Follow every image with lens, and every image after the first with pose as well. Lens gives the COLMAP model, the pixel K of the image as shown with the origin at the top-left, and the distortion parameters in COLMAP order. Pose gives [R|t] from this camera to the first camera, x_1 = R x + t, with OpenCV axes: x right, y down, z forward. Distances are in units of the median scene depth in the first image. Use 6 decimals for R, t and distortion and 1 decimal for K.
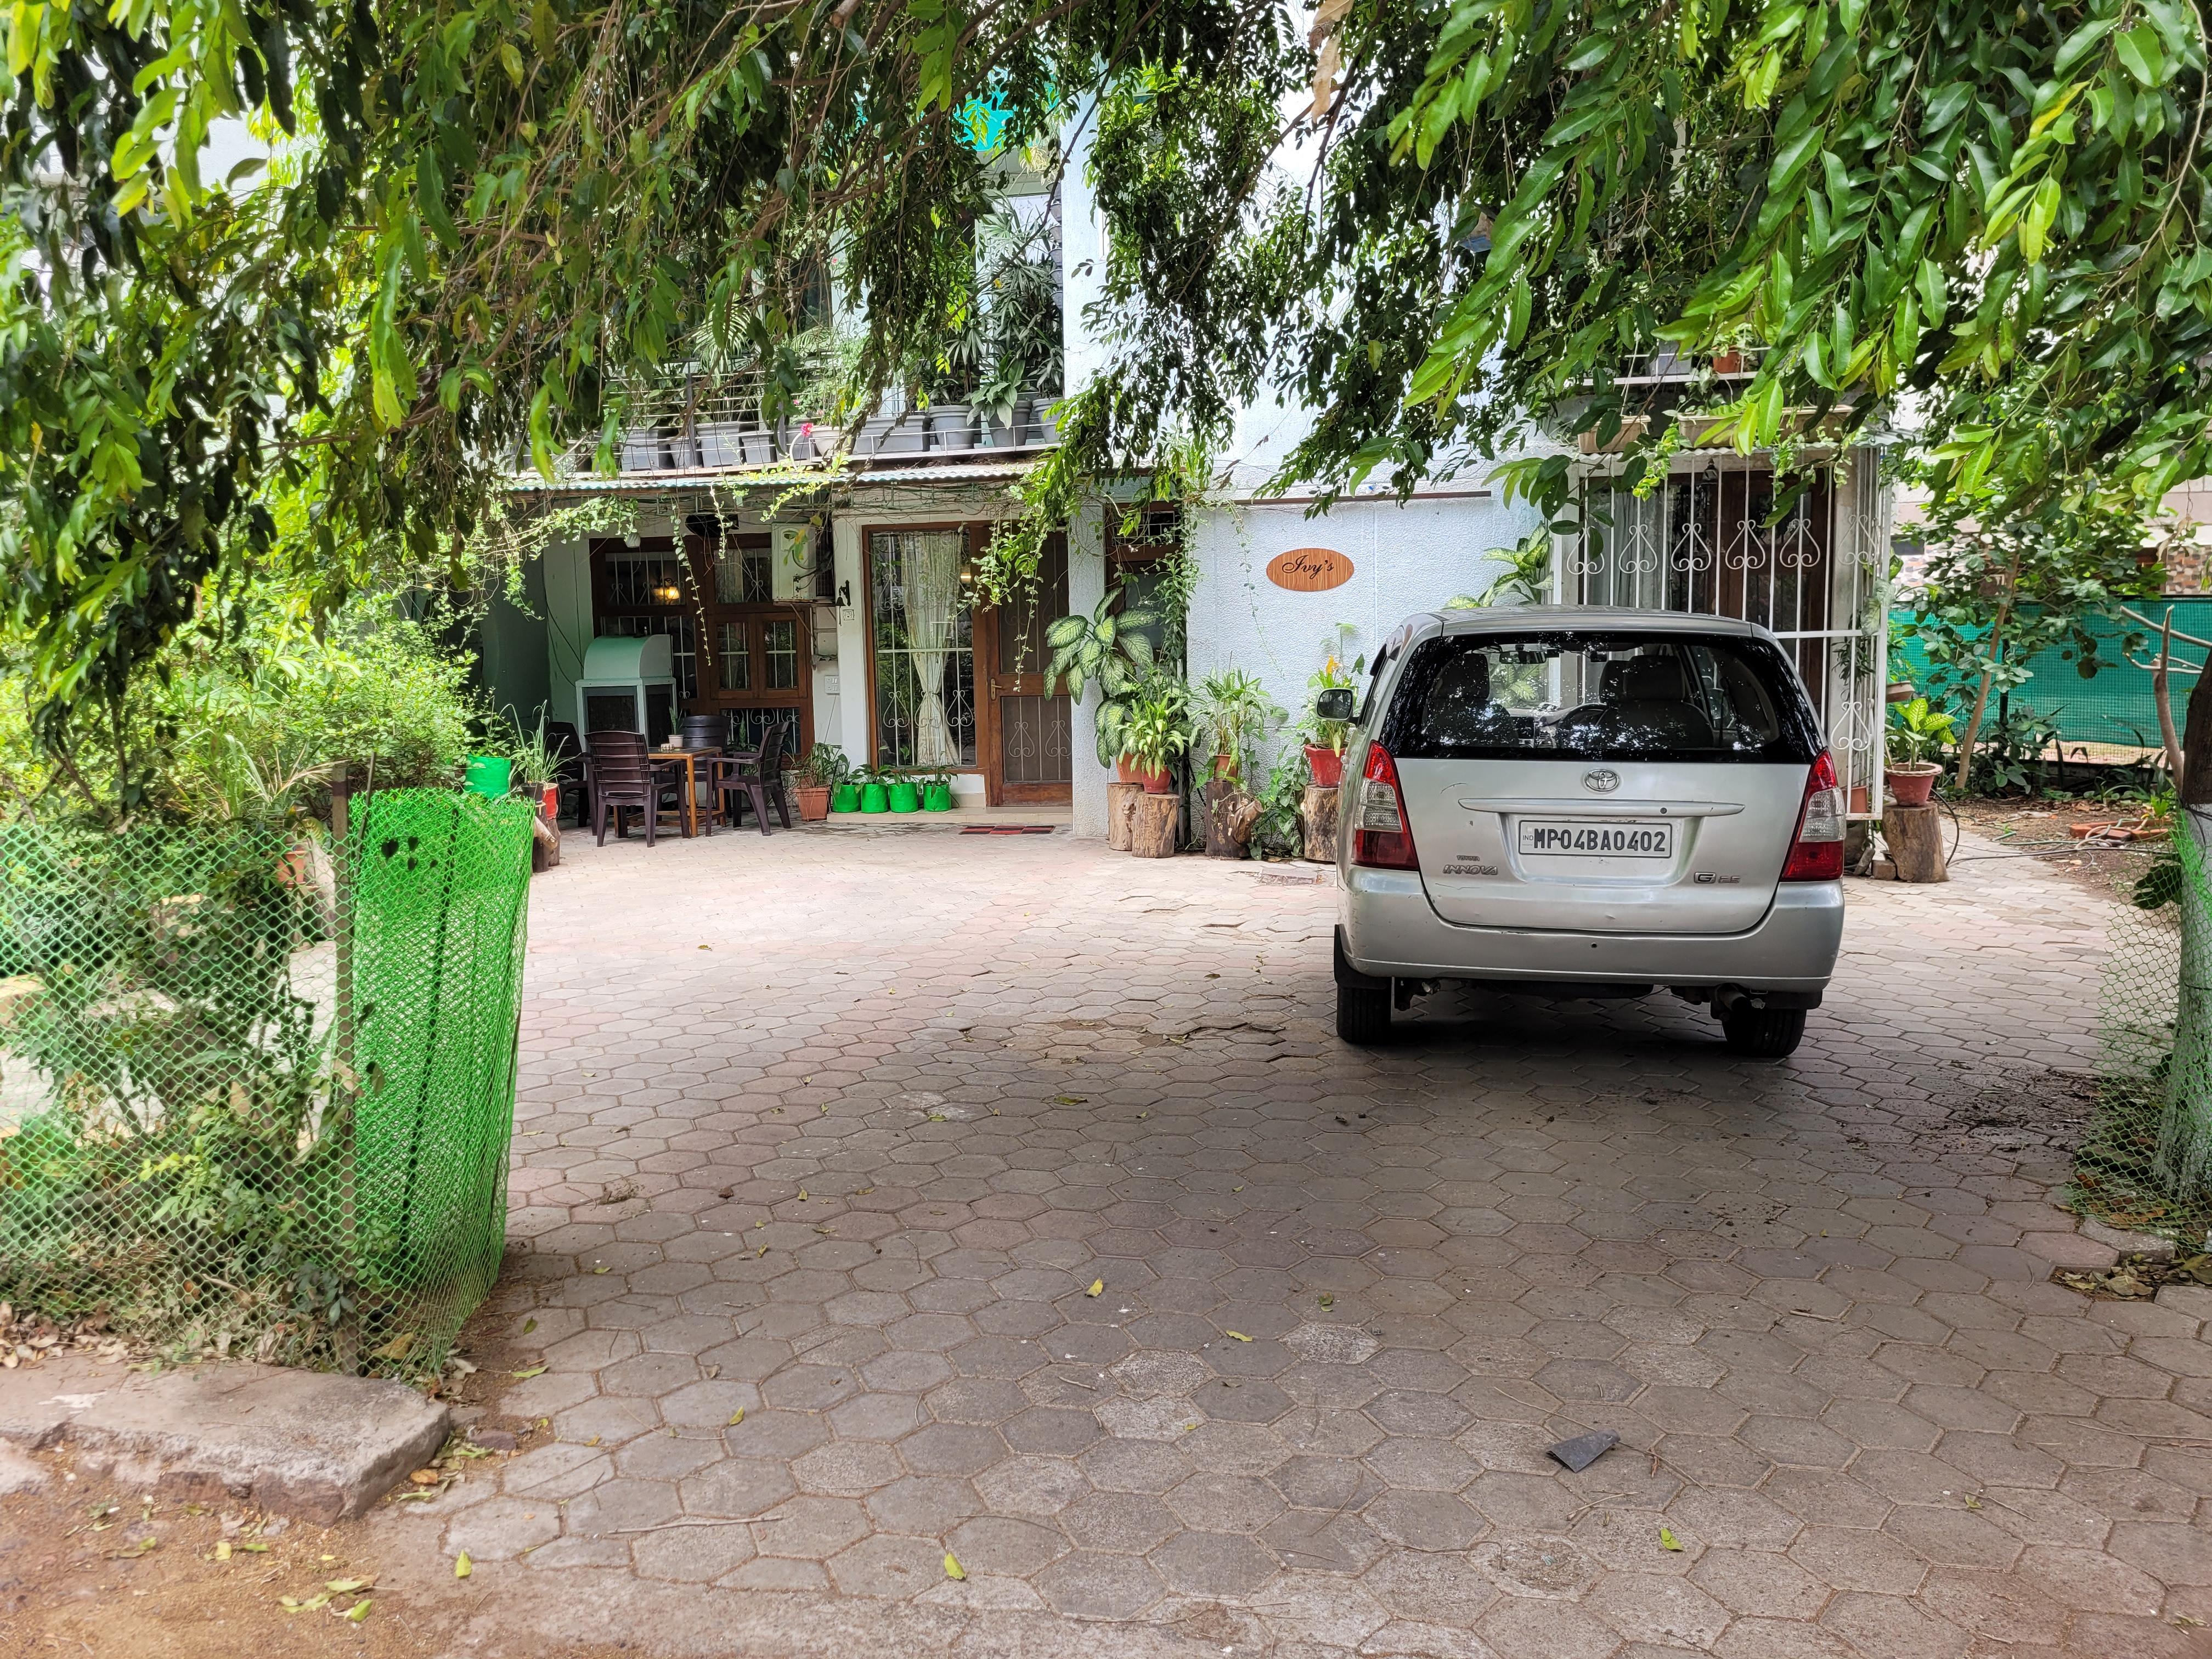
lens RADIAL K [[1640.2, 0, 1026.5], [0, 1640.2, 836.4], [0, 0, 1]] dist [0.005543, -0.001092]
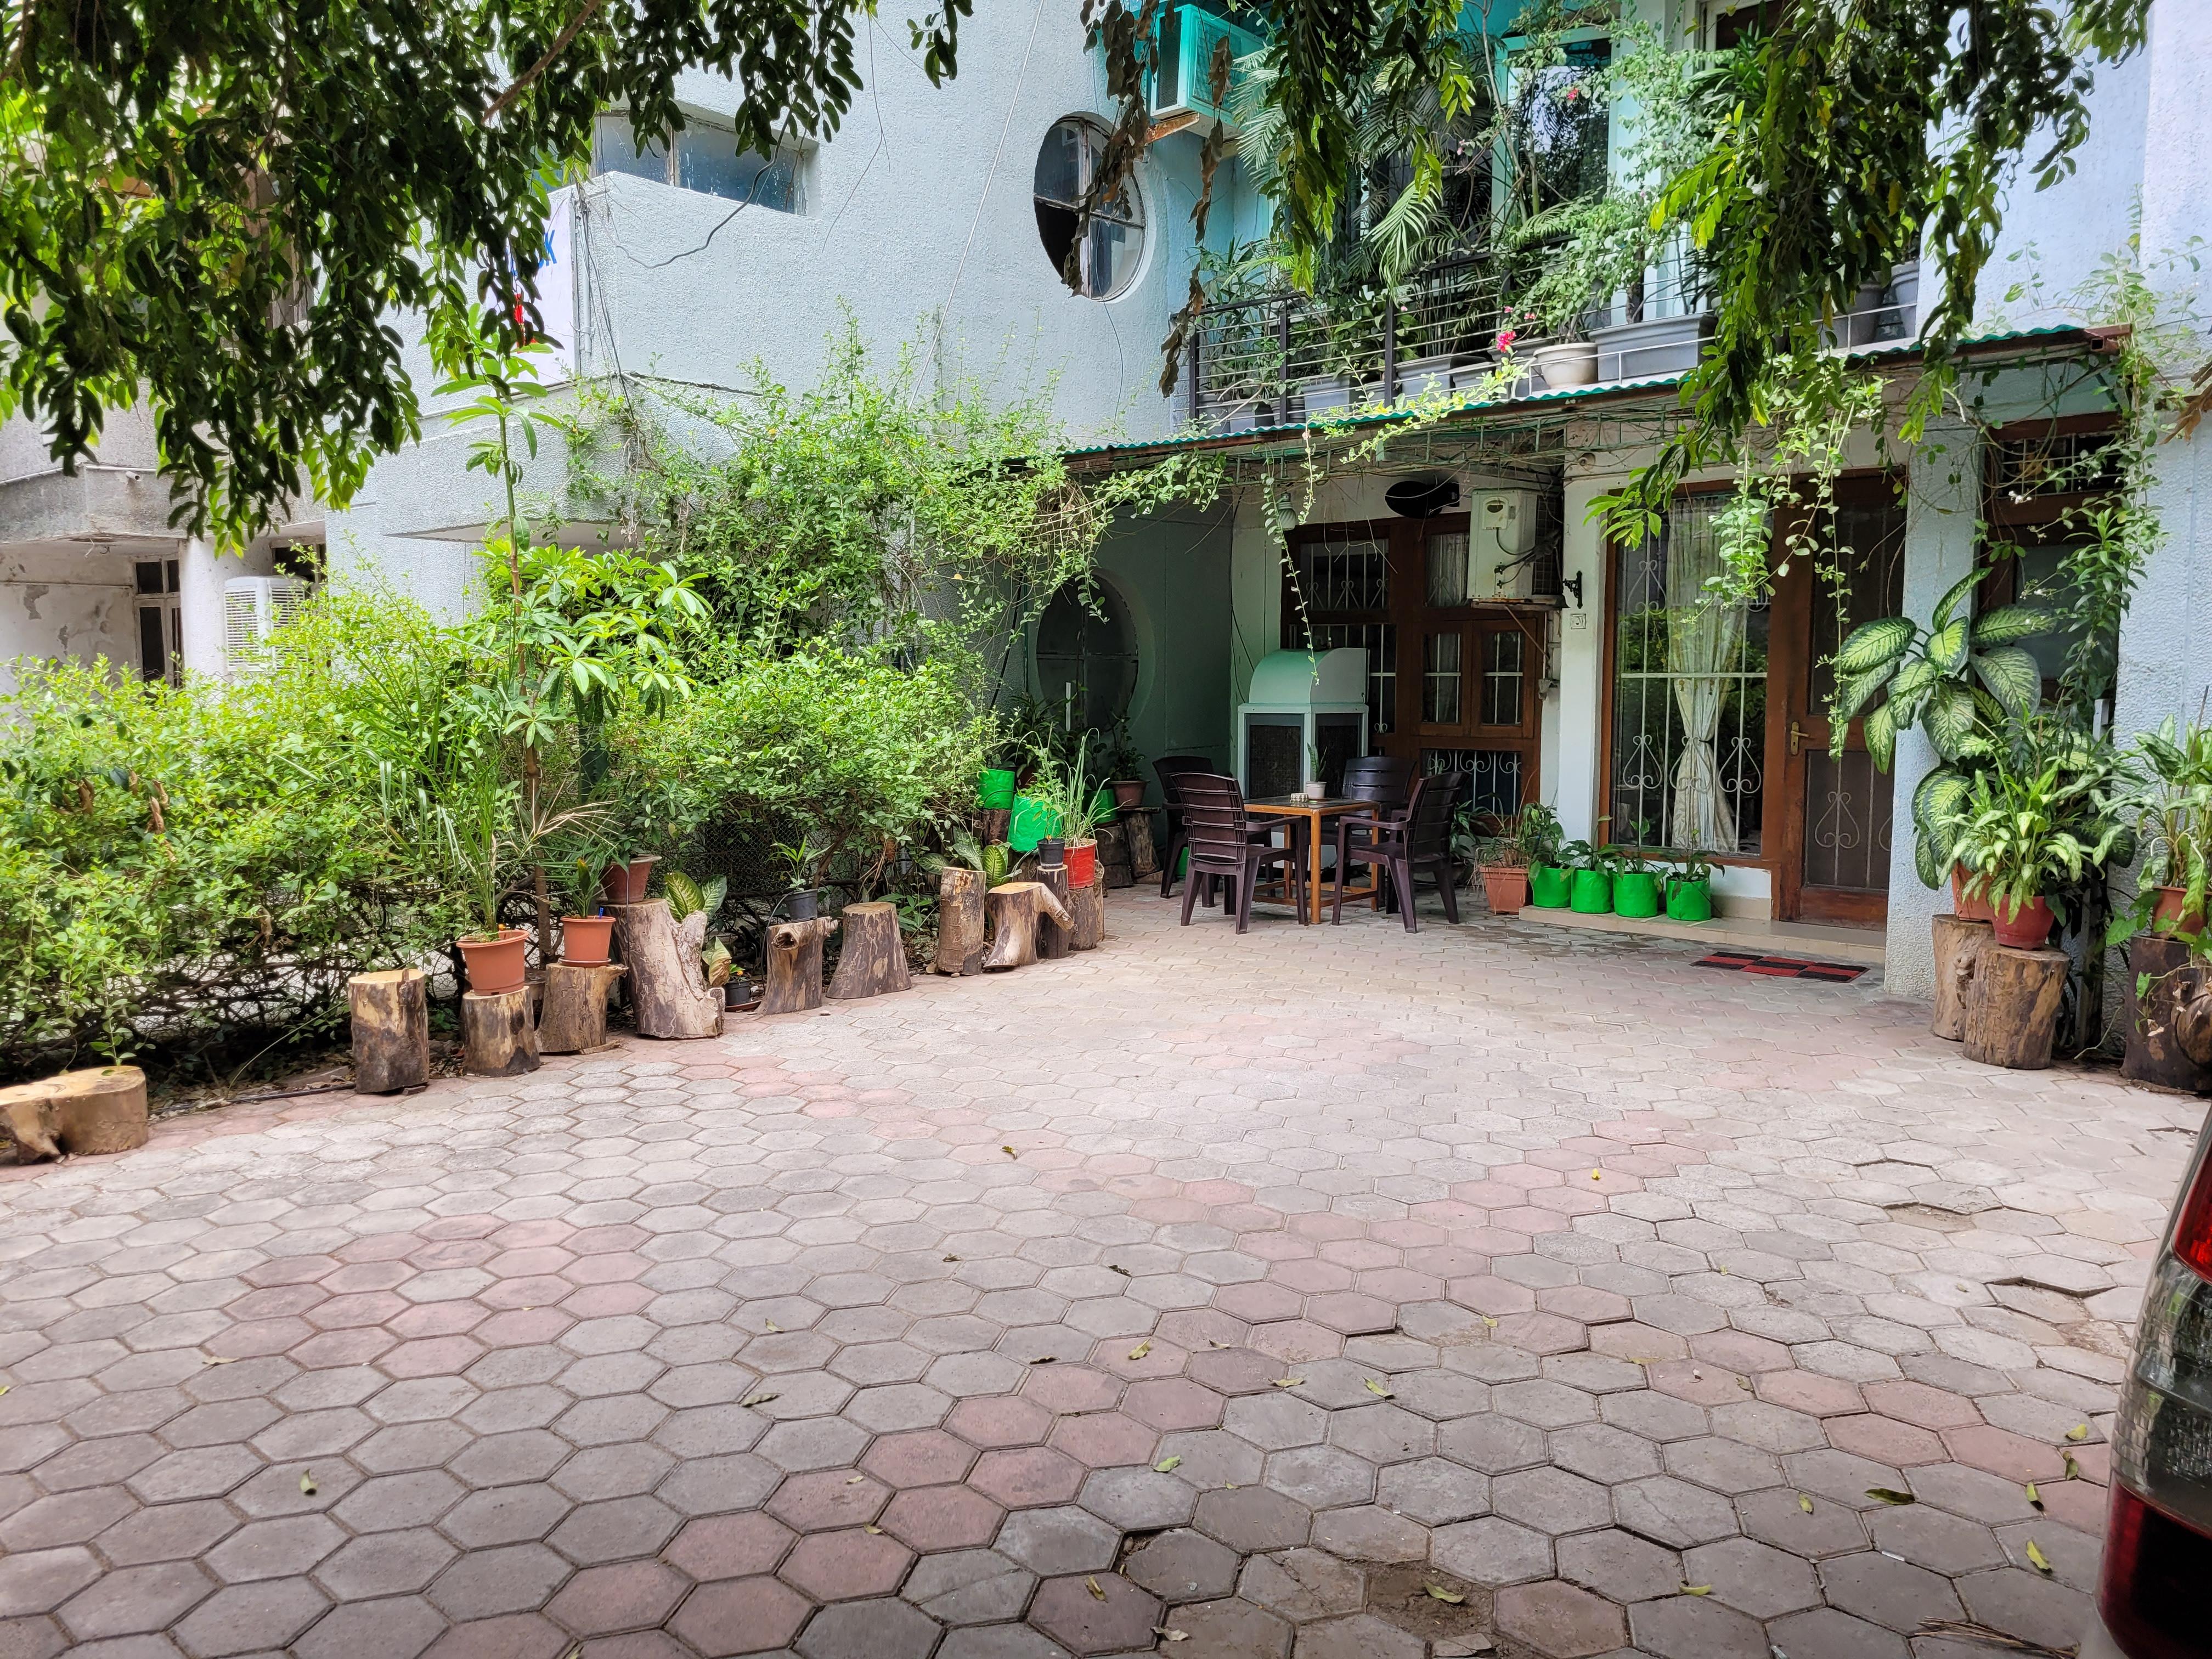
lens RADIAL K [[1640.2, 0, 1026.5], [0, 1640.2, 836.4], [0, 0, 1]] dist [0.005543, -0.001092]
pose [[0.836896, 0.075906, -0.542073, 0.088921], [-0.084460, 0.996385, 0.009128, -0.036674], [0.540807, 0.038145, 0.840282, 0.345054]]
